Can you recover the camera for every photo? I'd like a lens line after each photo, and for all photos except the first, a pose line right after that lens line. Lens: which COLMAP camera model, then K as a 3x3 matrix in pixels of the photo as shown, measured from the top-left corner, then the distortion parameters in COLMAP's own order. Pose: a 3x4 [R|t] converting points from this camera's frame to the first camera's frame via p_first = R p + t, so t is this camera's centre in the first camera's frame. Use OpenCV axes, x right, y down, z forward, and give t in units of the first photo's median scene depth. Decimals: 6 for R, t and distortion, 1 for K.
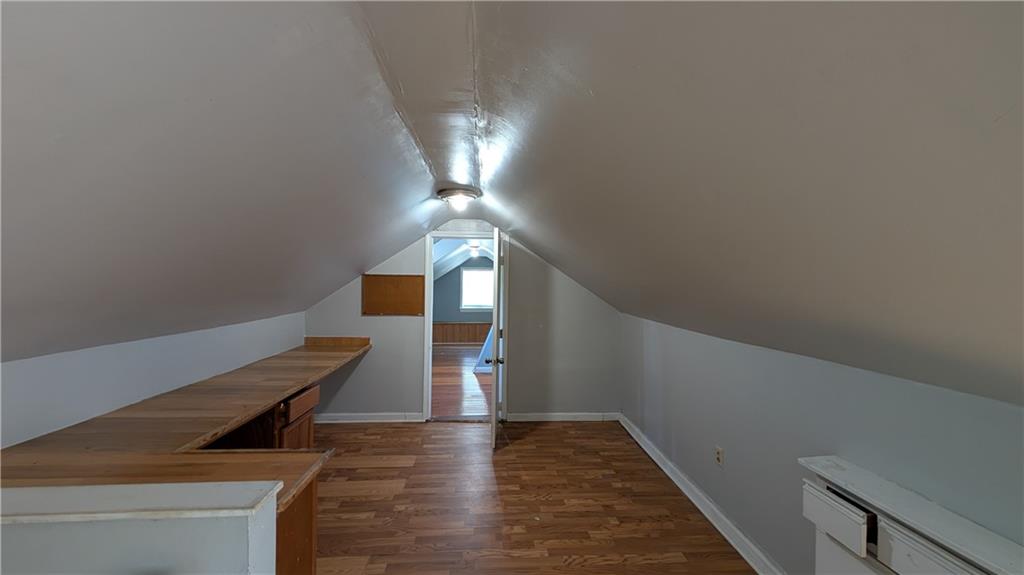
lens RADIAL K [[382.3, 0, 512.0], [0, 382.3, 287.5], [0, 0, 1]] dist [-0.000622, 0.000086]
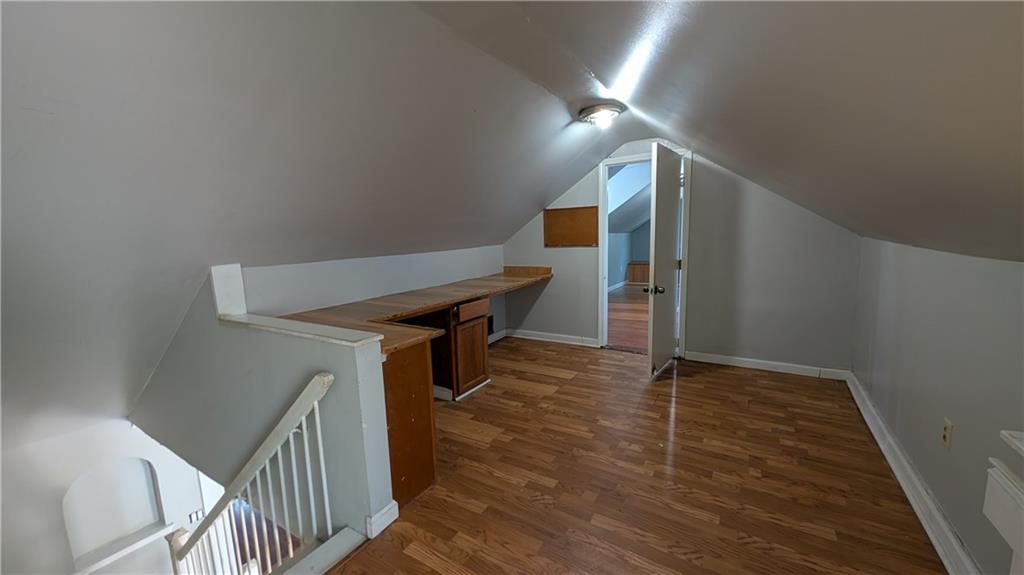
lens RADIAL K [[382.3, 0, 512.0], [0, 382.3, 287.5], [0, 0, 1]] dist [-0.000622, 0.000086]
pose [[0.814690, 0.040533, -0.578478, 0.216994], [0.041016, 0.991028, 0.127204, 0.053092], [0.578444, -0.127358, 0.805719, 0.041050]]
